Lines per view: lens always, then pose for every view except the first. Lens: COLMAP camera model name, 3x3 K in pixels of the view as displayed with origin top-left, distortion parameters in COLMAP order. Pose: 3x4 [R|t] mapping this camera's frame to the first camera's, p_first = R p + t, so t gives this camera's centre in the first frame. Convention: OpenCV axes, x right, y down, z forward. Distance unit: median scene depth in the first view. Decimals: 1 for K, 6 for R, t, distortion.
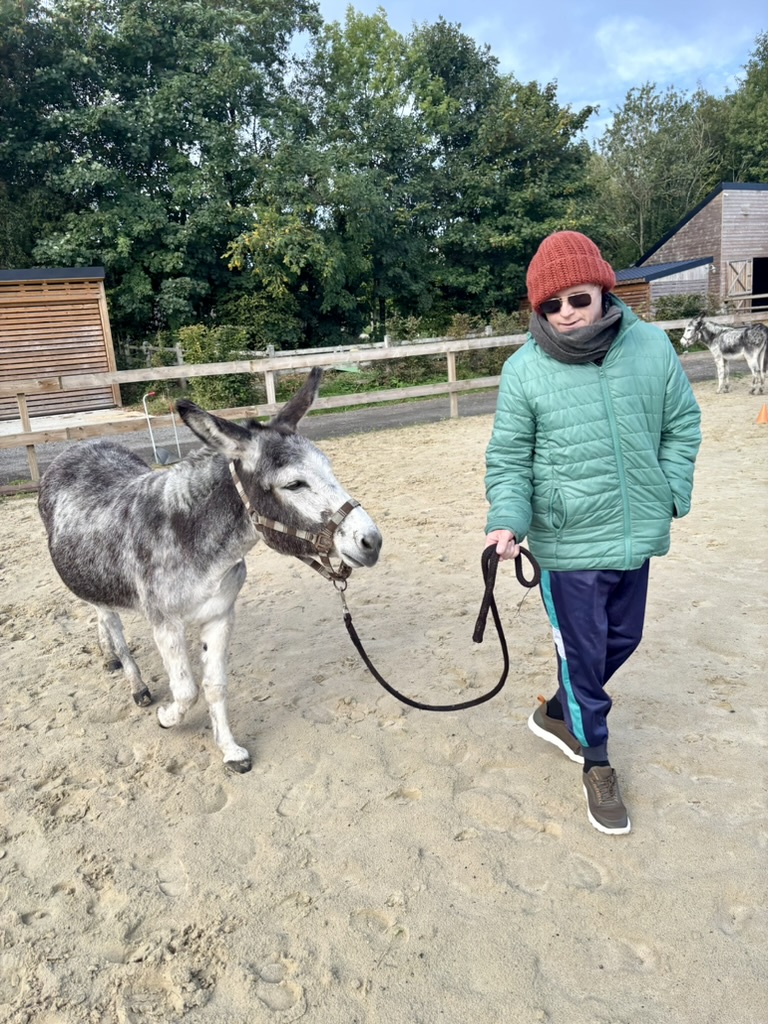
lens RADIAL K [[792.2, 0, 392.9], [0, 792.2, 521.3], [0, 0, 1]] dist [0.046650, -0.048925]
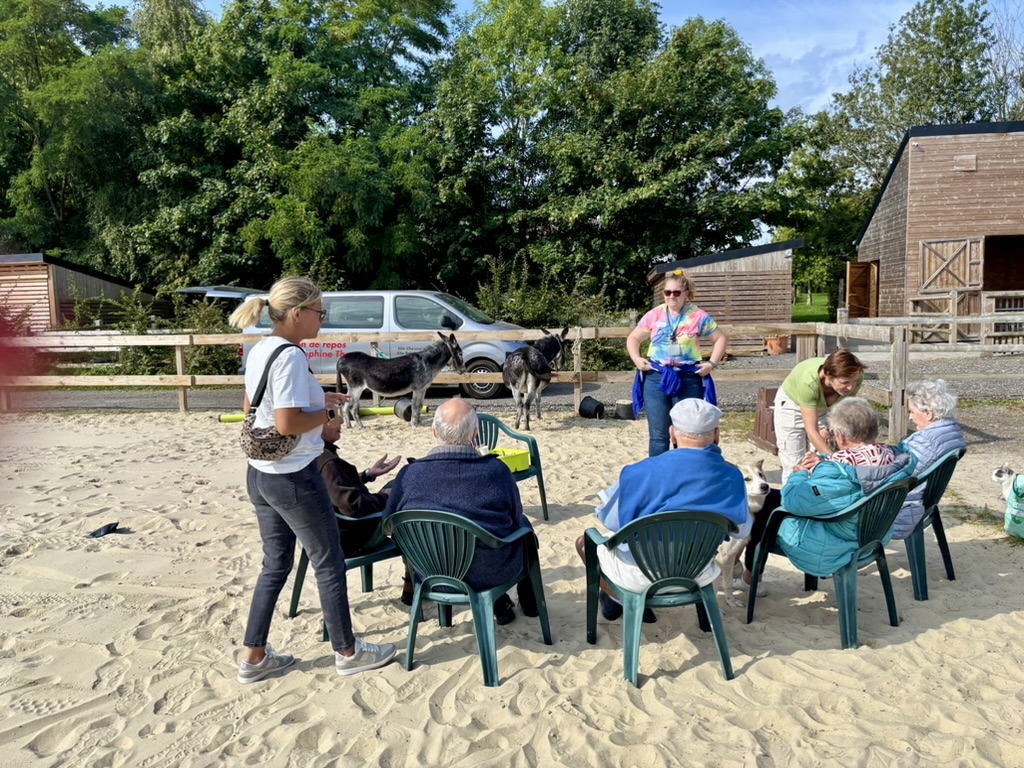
lens RADIAL K [[792.2, 0, 512.0], [0, 792.2, 384.0], [0, 0, 1]] dist [0.046650, -0.048925]
pose [[0.760843, 0.122764, -0.637218, 1.000070], [-0.188411, 0.981434, -0.035885, -0.208155], [0.620982, 0.147362, 0.769848, 0.512409]]
